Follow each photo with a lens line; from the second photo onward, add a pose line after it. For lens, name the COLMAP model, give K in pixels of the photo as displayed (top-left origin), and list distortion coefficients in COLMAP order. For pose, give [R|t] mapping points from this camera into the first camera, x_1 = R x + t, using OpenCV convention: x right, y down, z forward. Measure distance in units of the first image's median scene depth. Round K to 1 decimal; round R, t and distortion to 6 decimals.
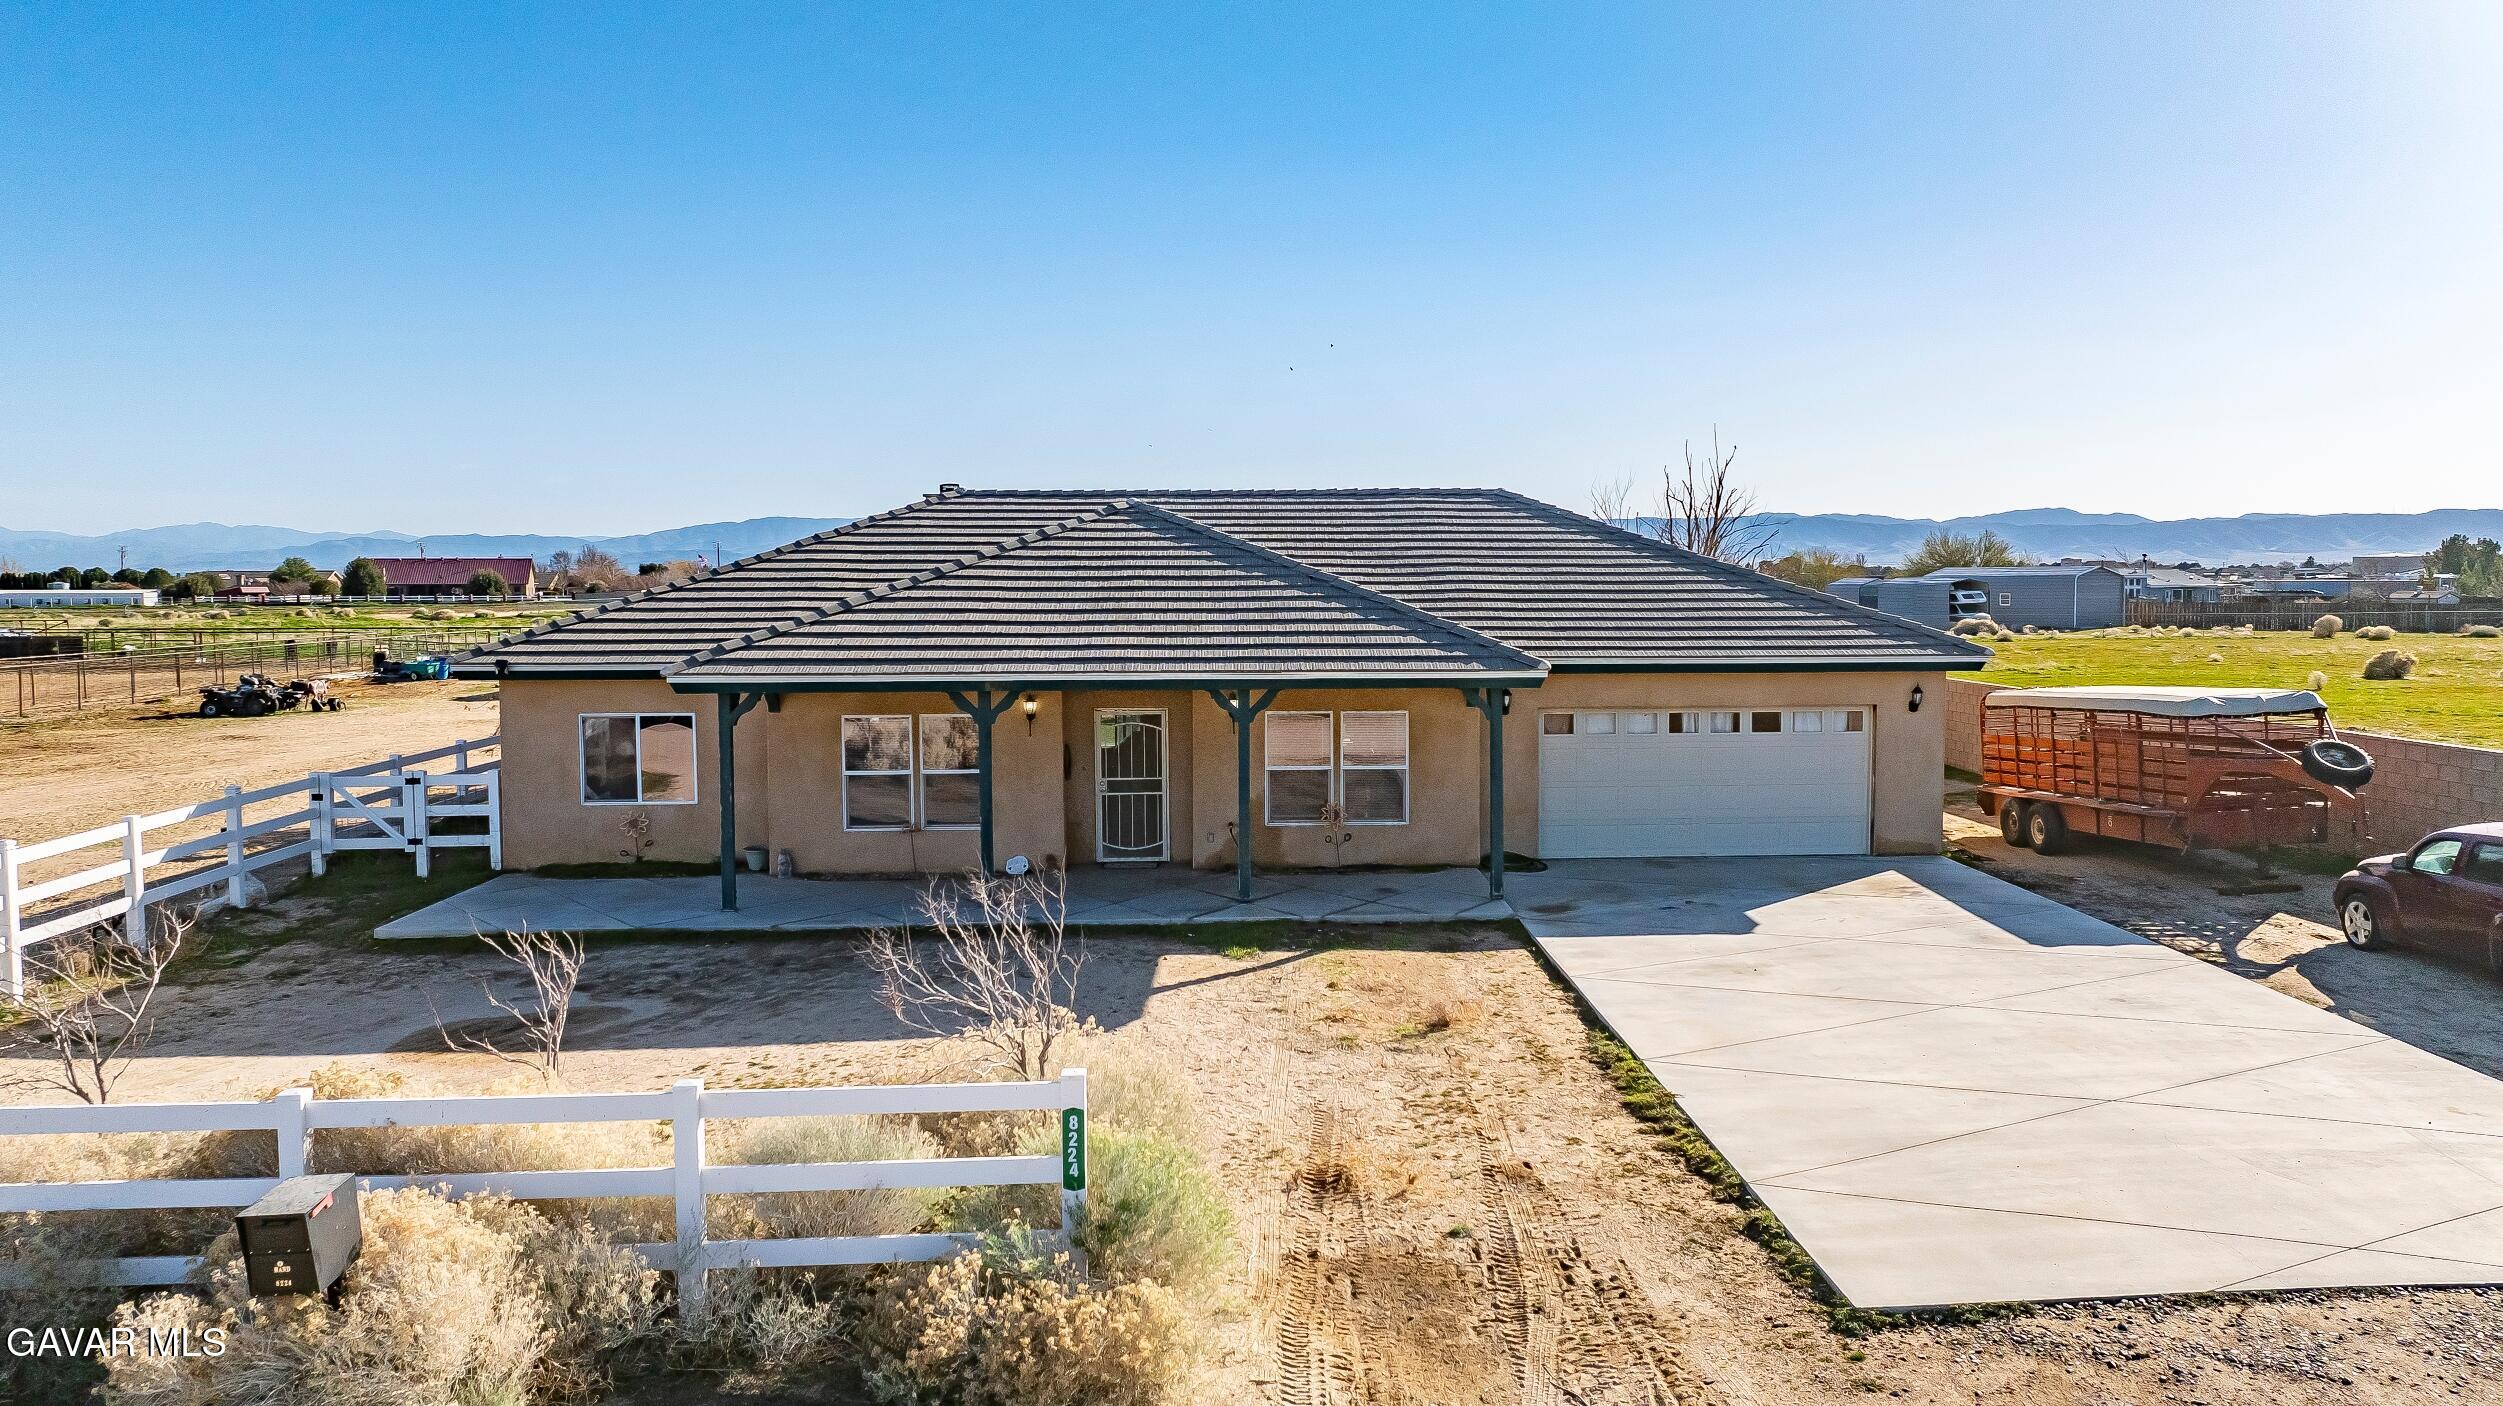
lens RADIAL K [[1806.3, 0, 1259.0], [0, 1806.3, 708.3], [0, 0, 1]] dist [-0.023620, 0.047714]
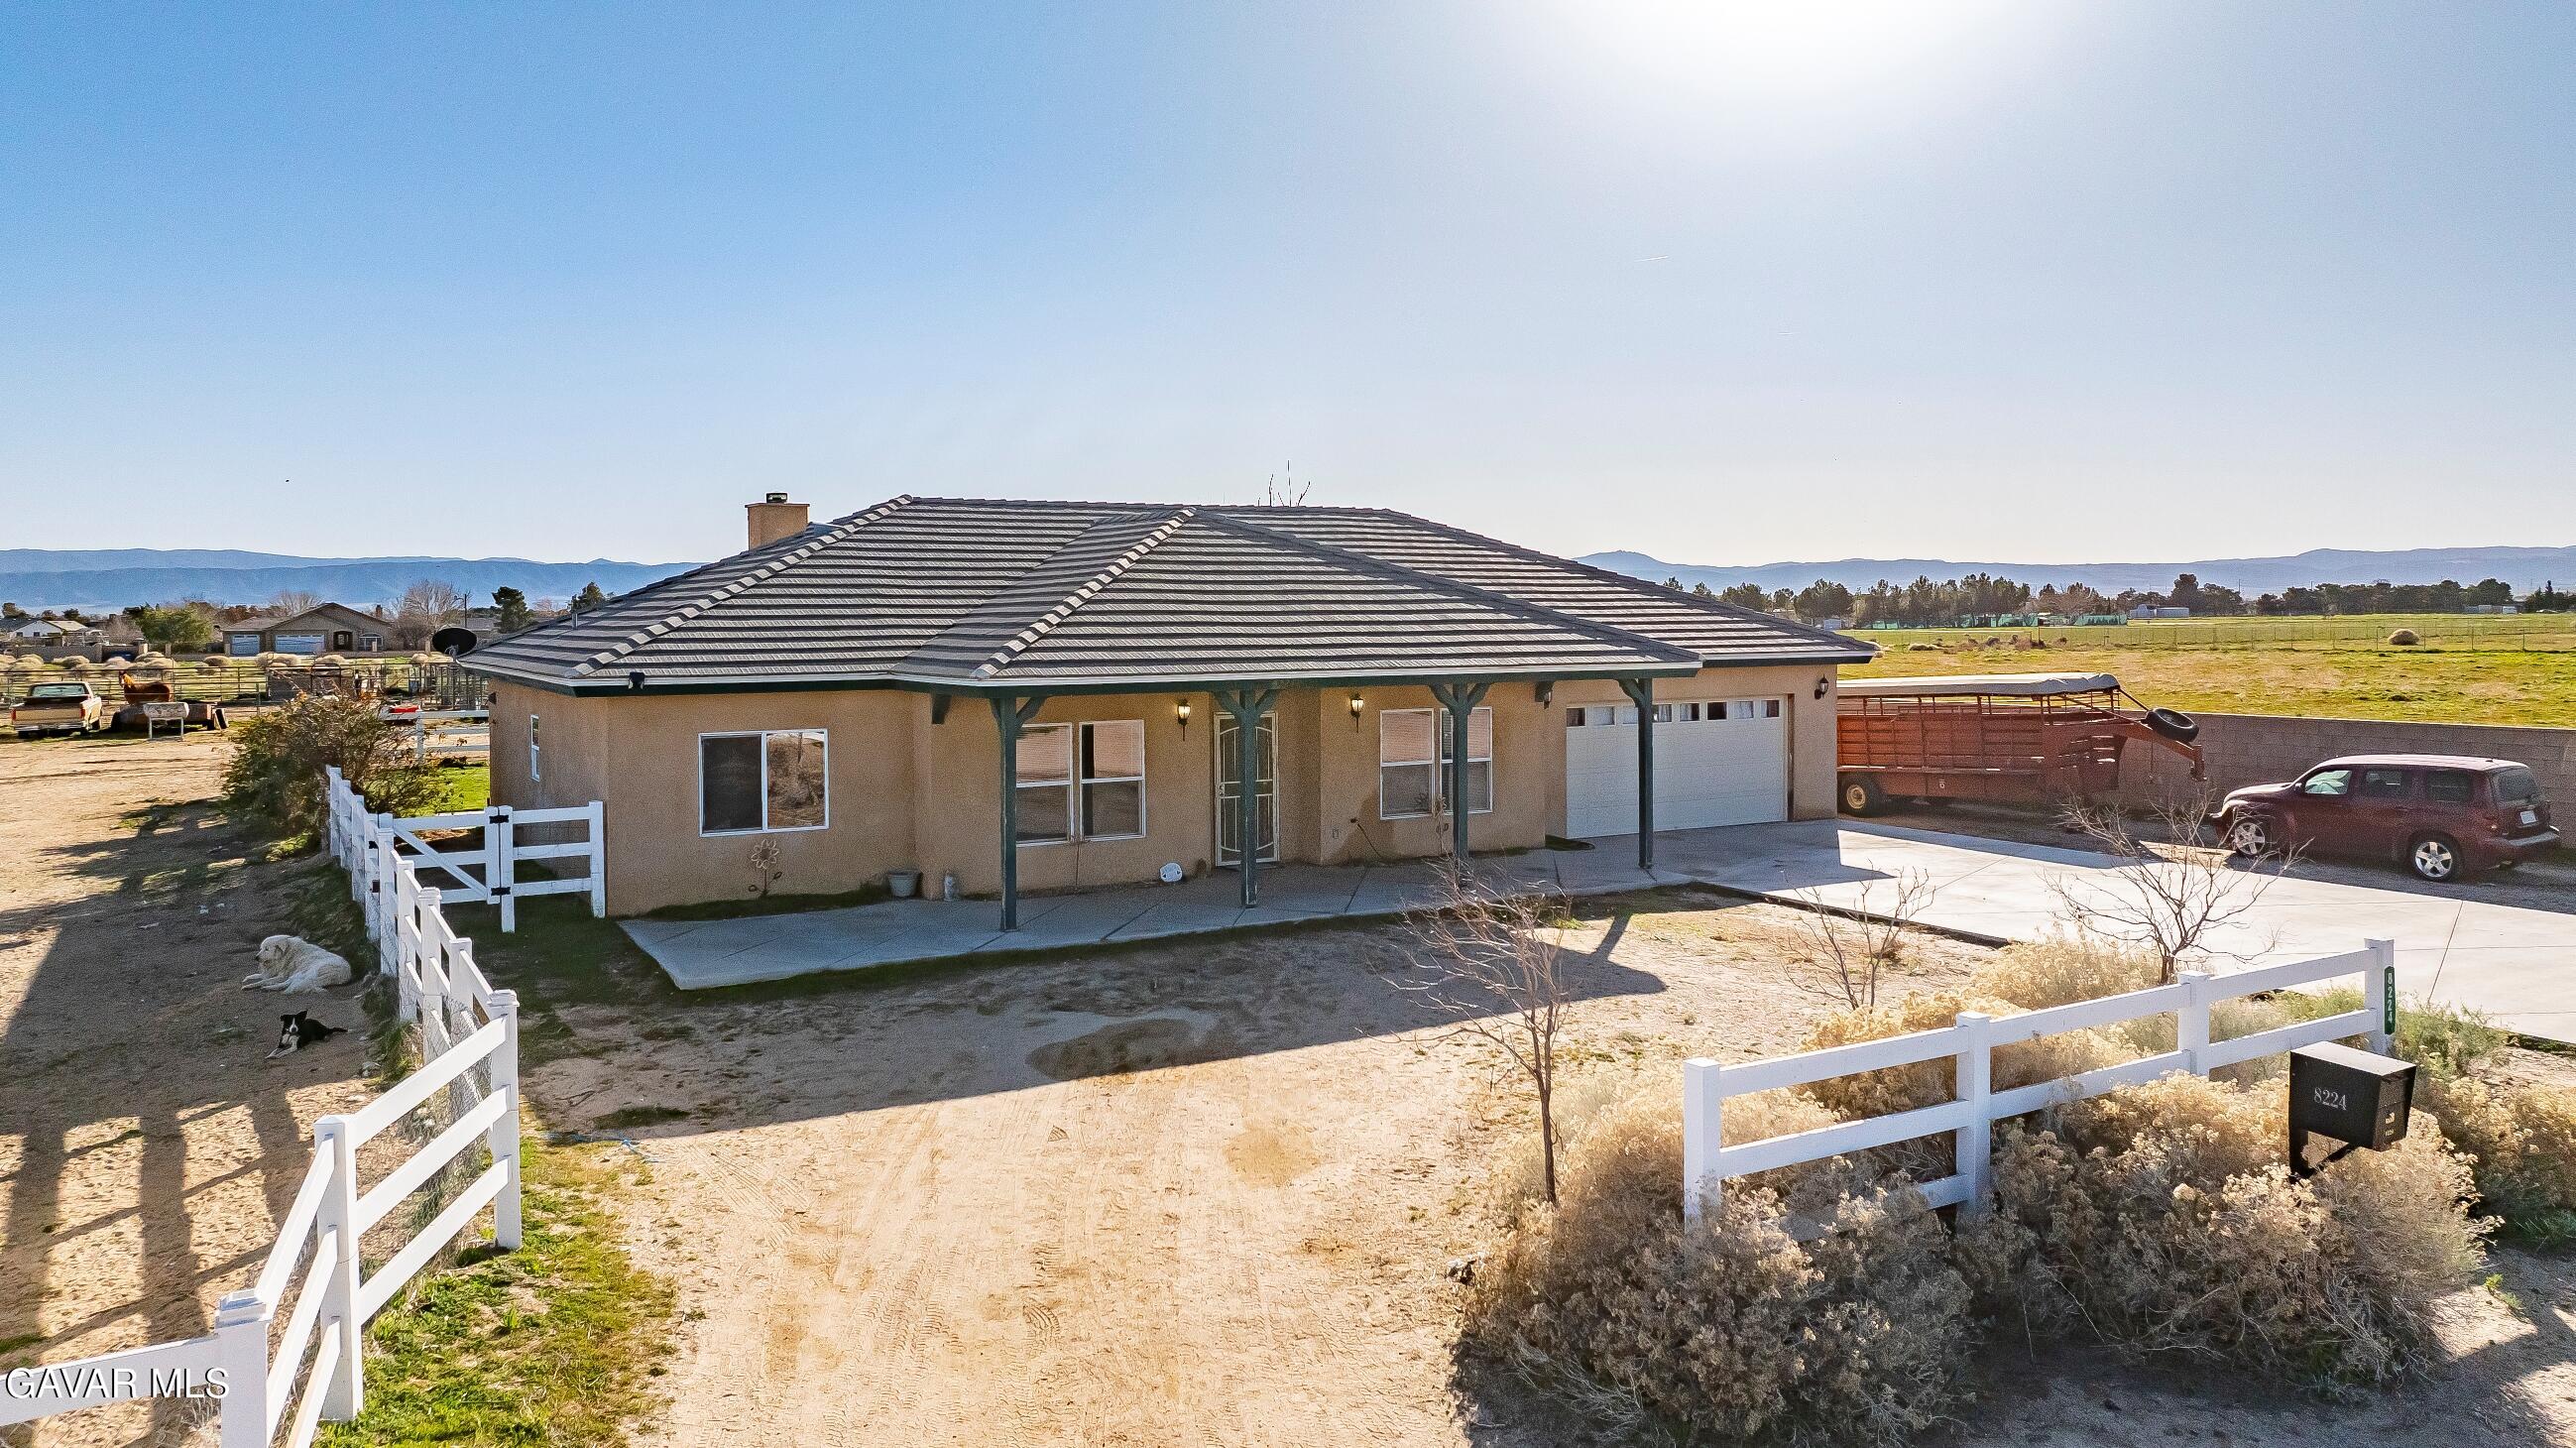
lens RADIAL K [[1859.2, 0, 1299.0], [0, 1859.2, 712.1], [0, 0, 1]] dist [-0.023620, 0.047714]
pose [[0.894143, -0.025951, 0.447029, -0.518457], [0.032881, 0.999429, -0.007748, 0.009346], [-0.446573, 0.021627, 0.894486, 0.056199]]
